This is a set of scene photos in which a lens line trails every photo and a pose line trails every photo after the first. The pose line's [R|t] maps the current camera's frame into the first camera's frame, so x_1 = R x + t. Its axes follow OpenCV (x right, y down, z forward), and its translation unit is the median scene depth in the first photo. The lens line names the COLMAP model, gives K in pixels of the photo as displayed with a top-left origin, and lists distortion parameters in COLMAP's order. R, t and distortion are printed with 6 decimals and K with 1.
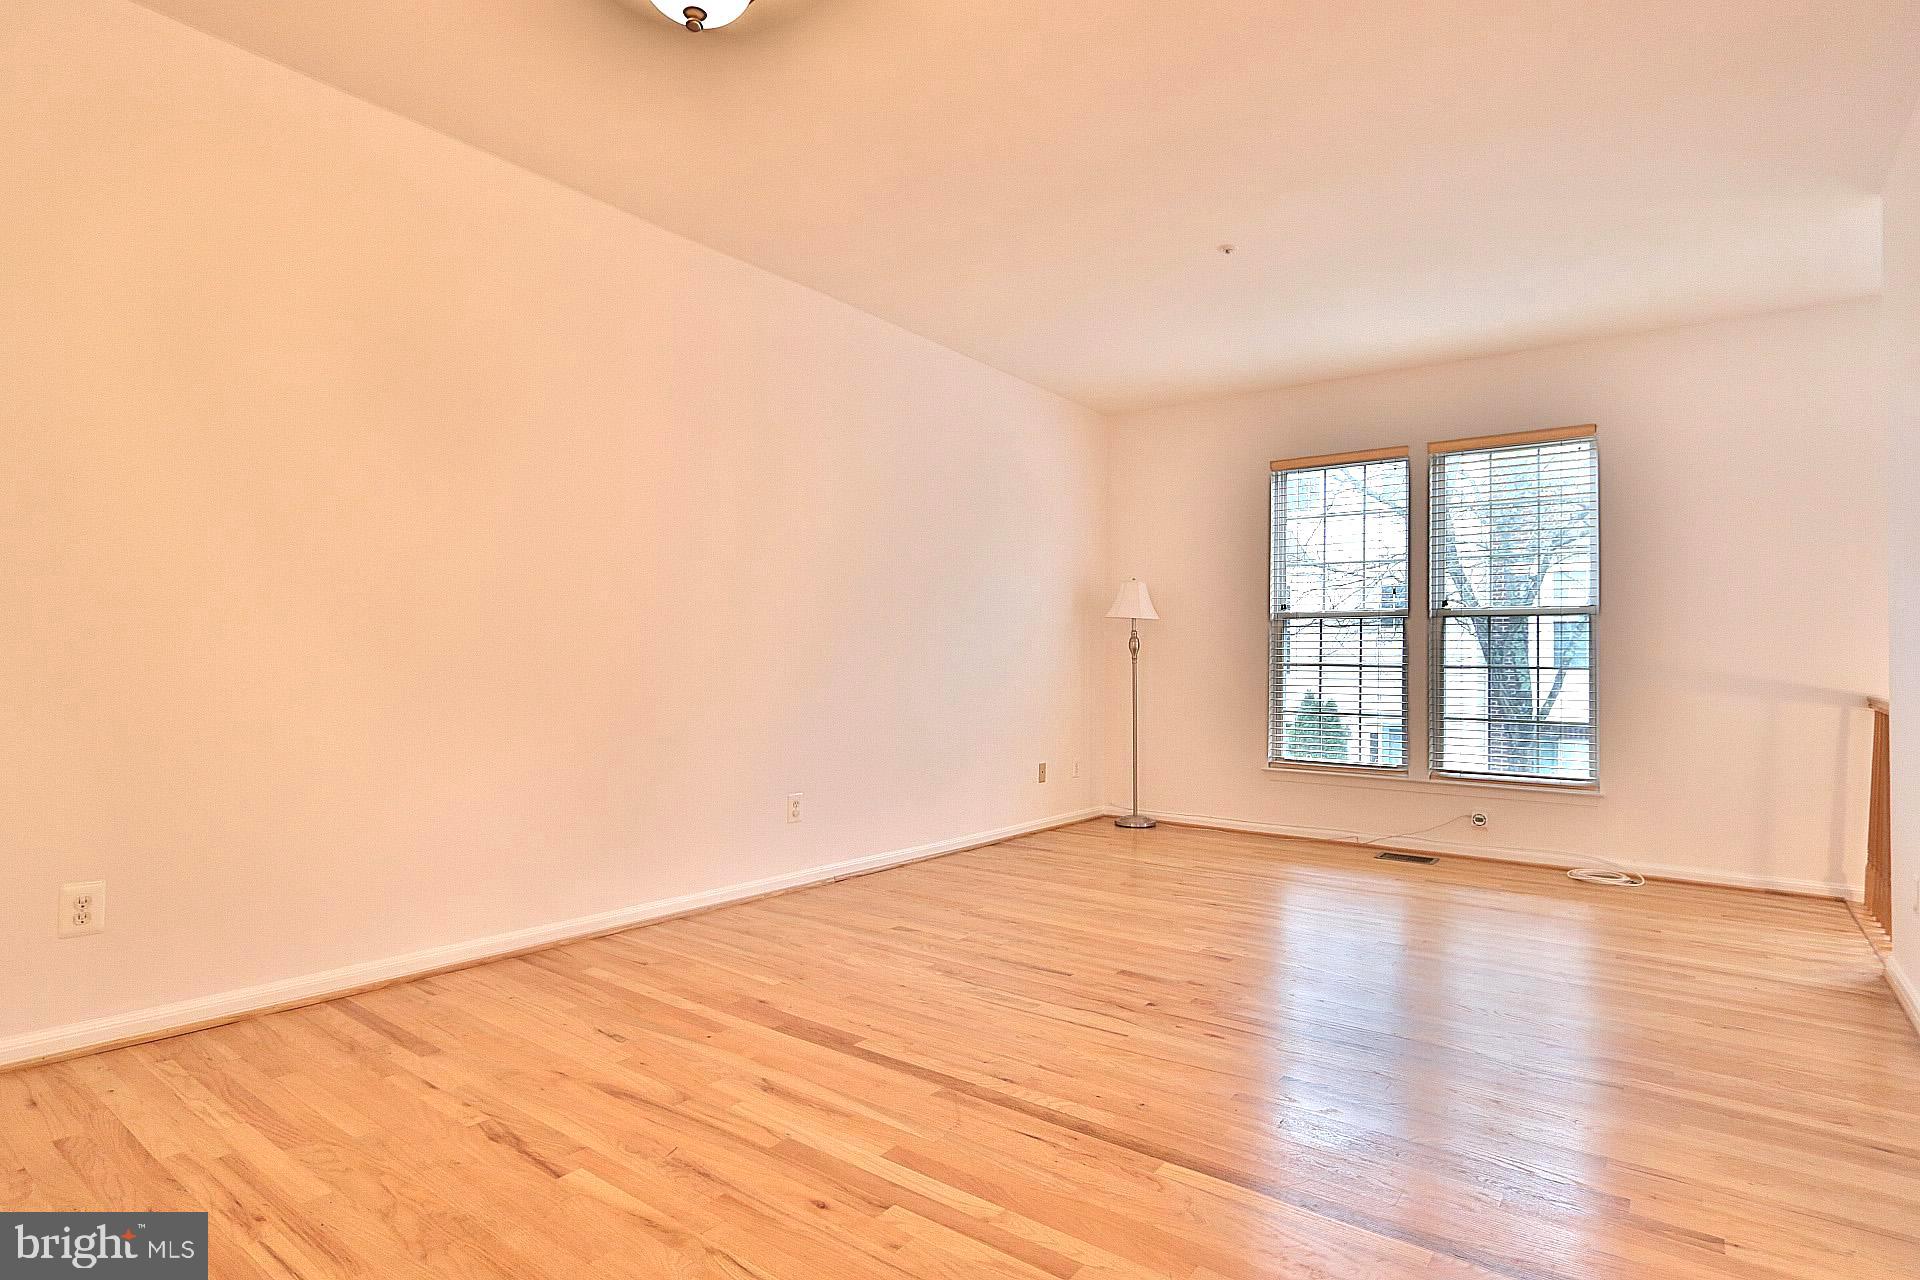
lens RADIAL K [[987.0, 0, 968.0], [0, 987.0, 649.1], [0, 0, 1]] dist [-0.021122, 0.003329]
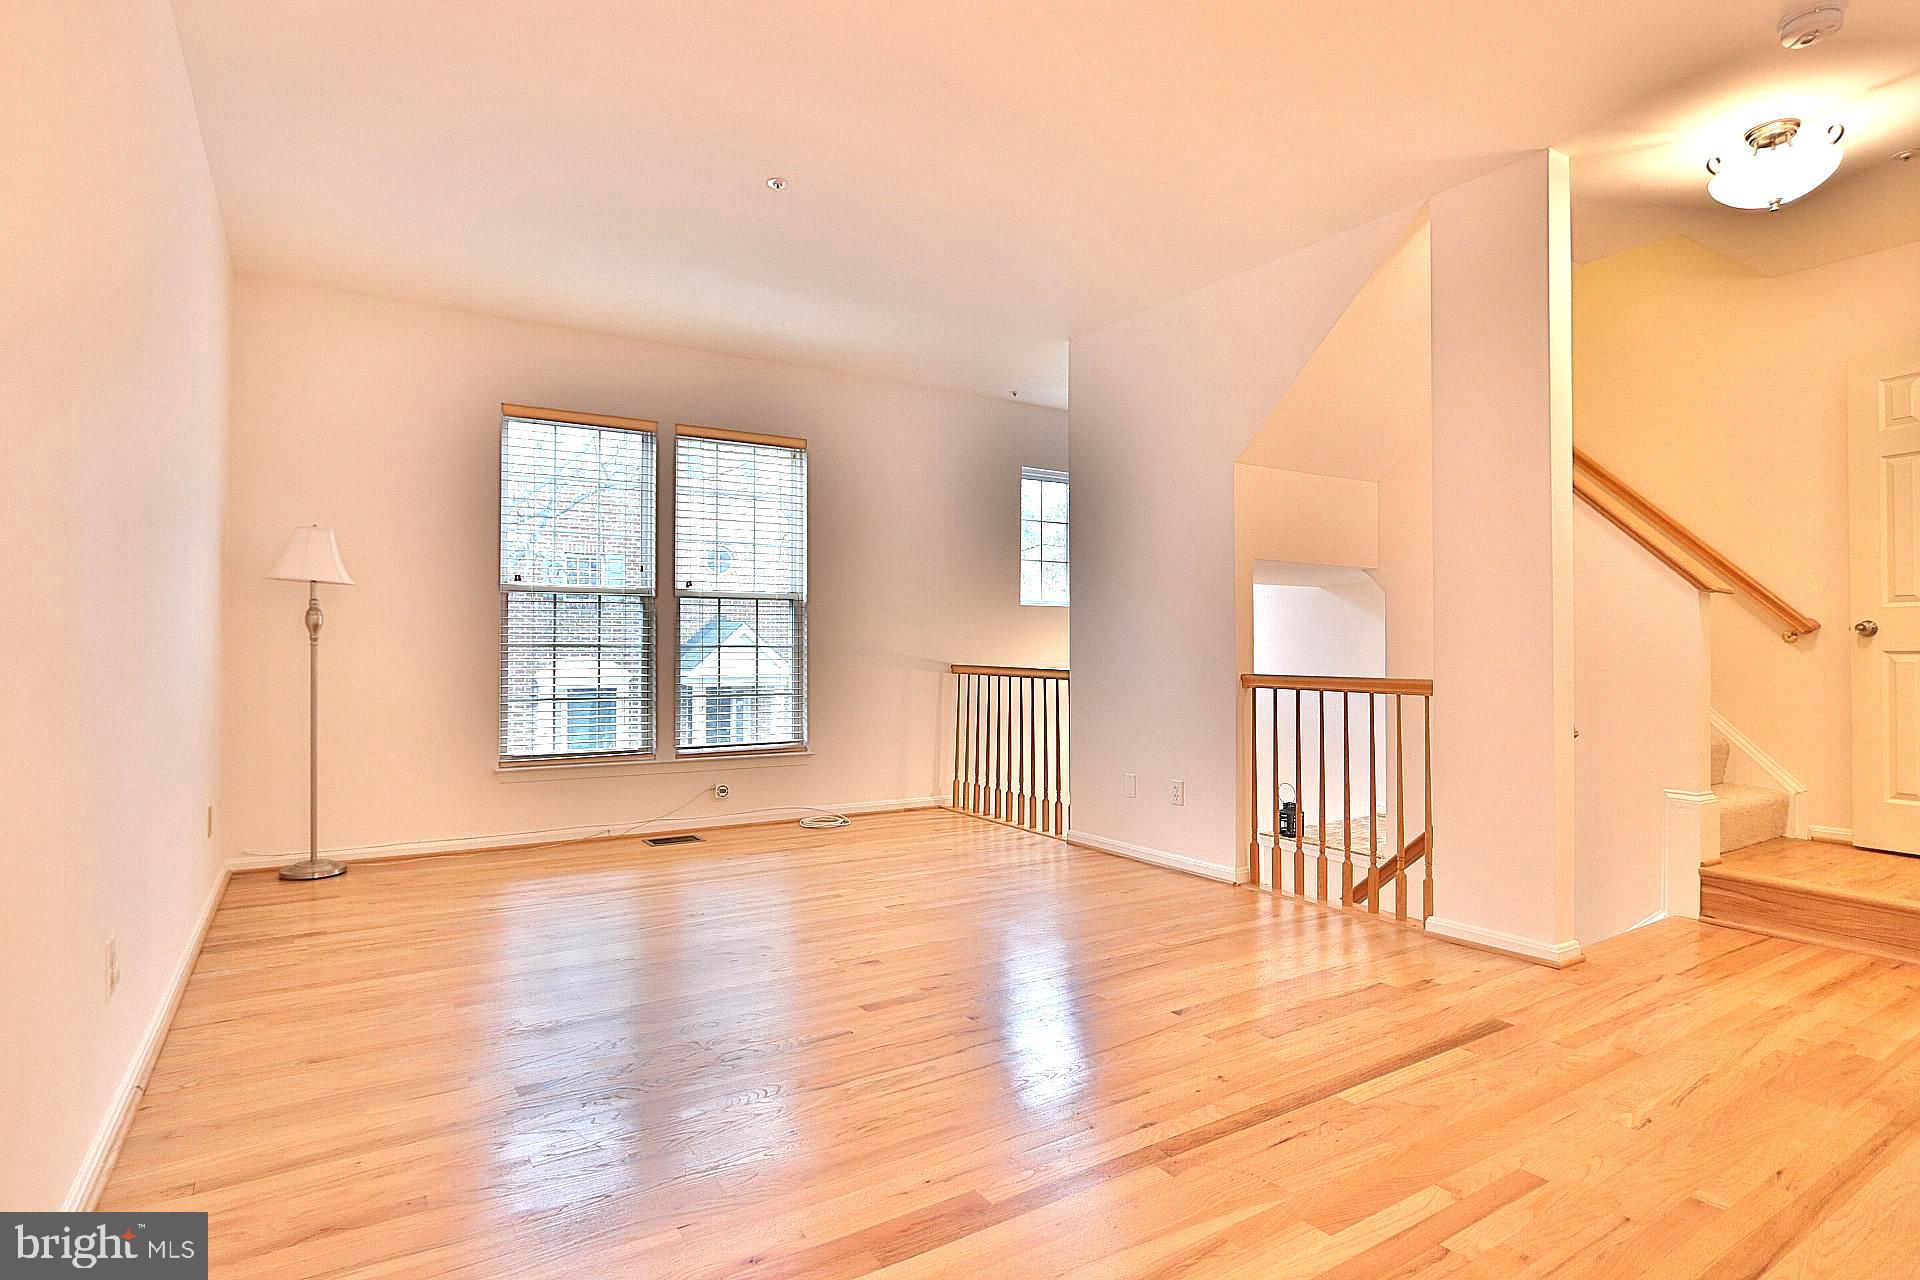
lens RADIAL K [[987.0, 0, 948.9], [0, 987.0, 651.2], [0, 0, 1]] dist [-0.021122, 0.003329]
pose [[0.357056, -0.013244, 0.933989, -0.401662], [-0.012932, 0.999734, 0.019119, -0.000640], [-0.933993, -0.018905, 0.356790, 0.411186]]
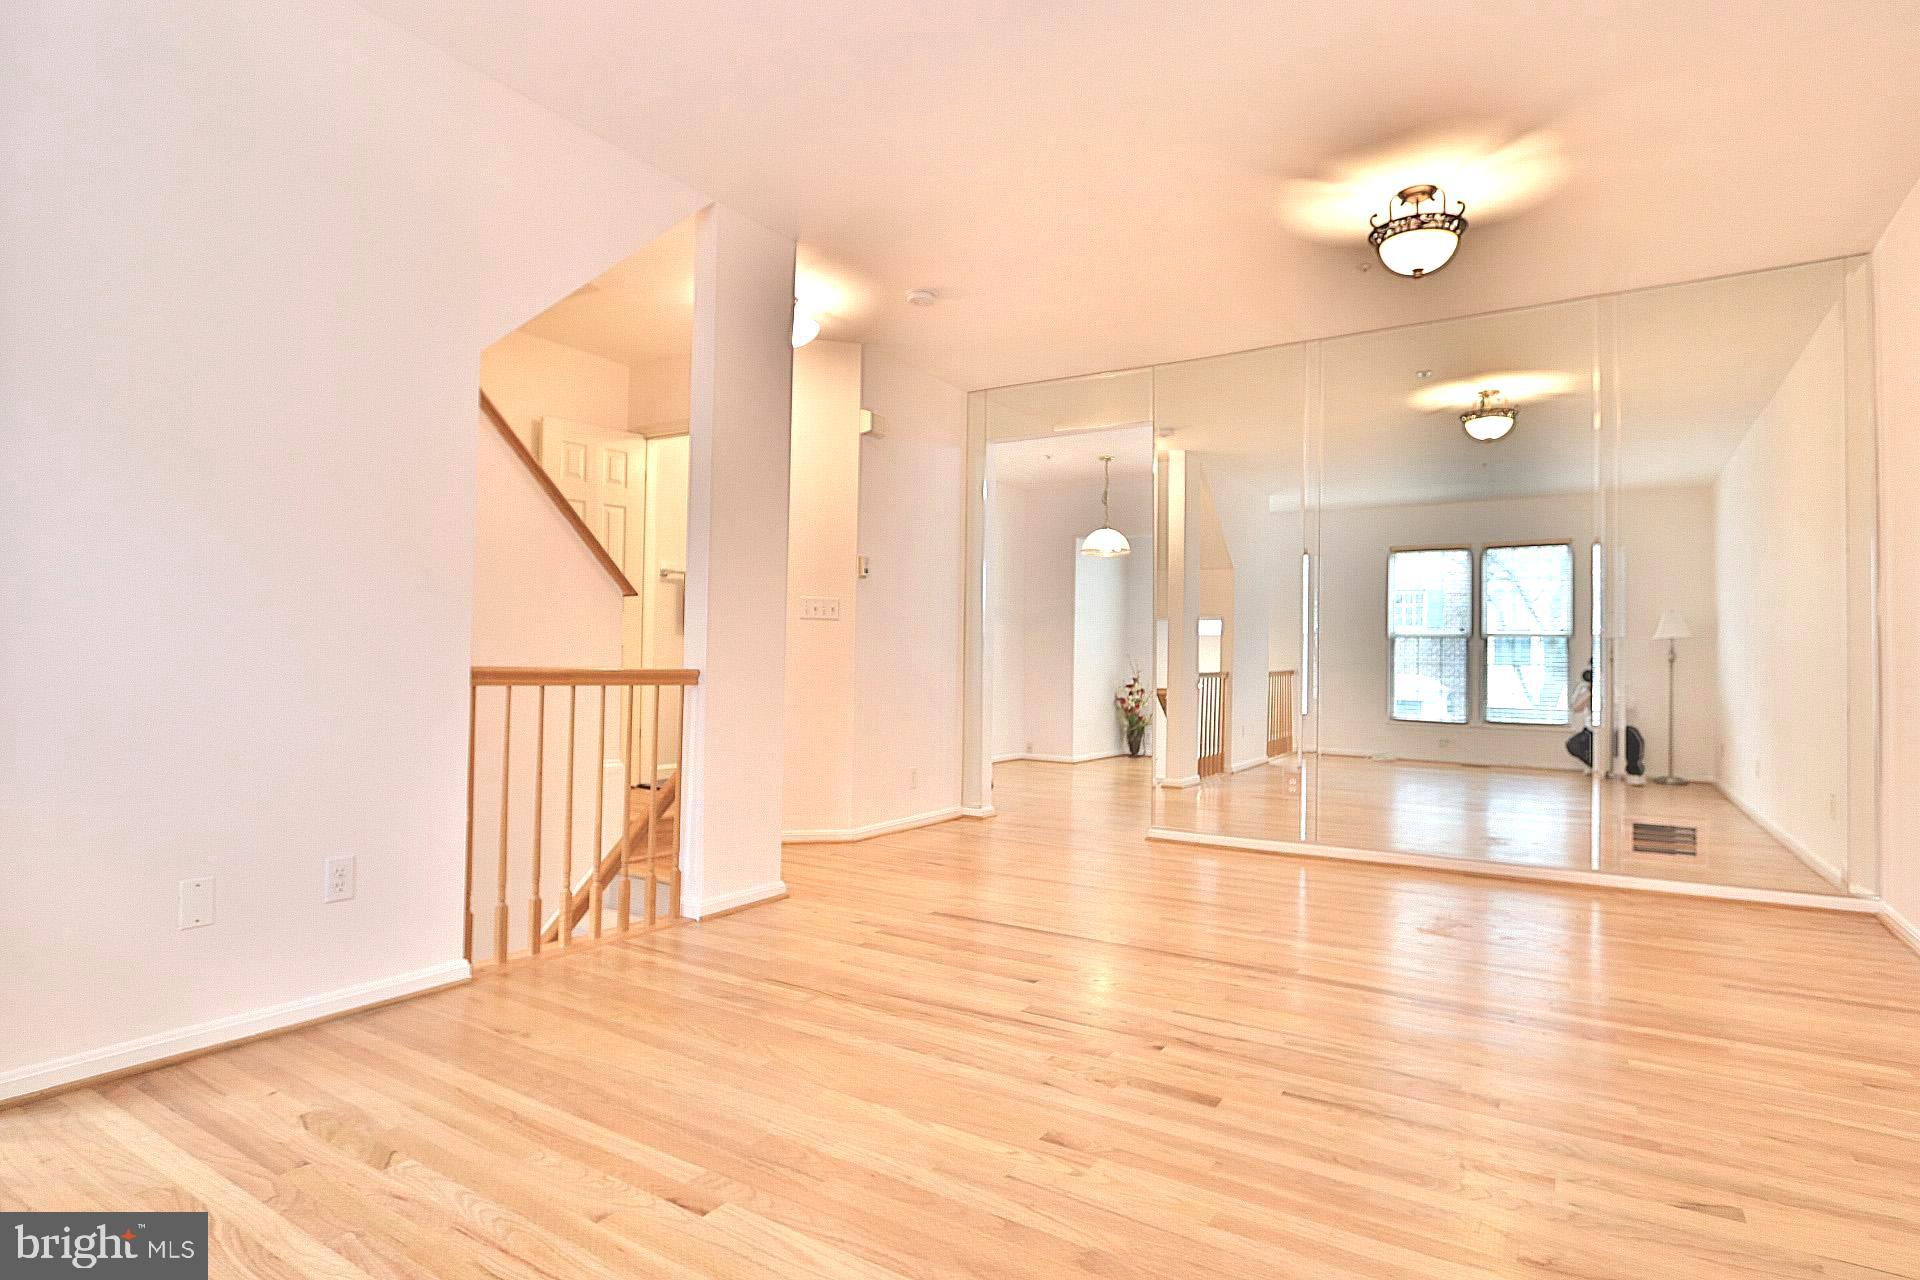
lens RADIAL K [[987.0, 0, 953.7], [0, 987.0, 640.6], [0, 0, 1]] dist [-0.021122, 0.003329]
pose [[-0.997095, -0.034412, -0.067944, 0.252698], [-0.031532, 0.998577, -0.043016, 0.033178], [0.069328, -0.040748, -0.996761, 1.082744]]
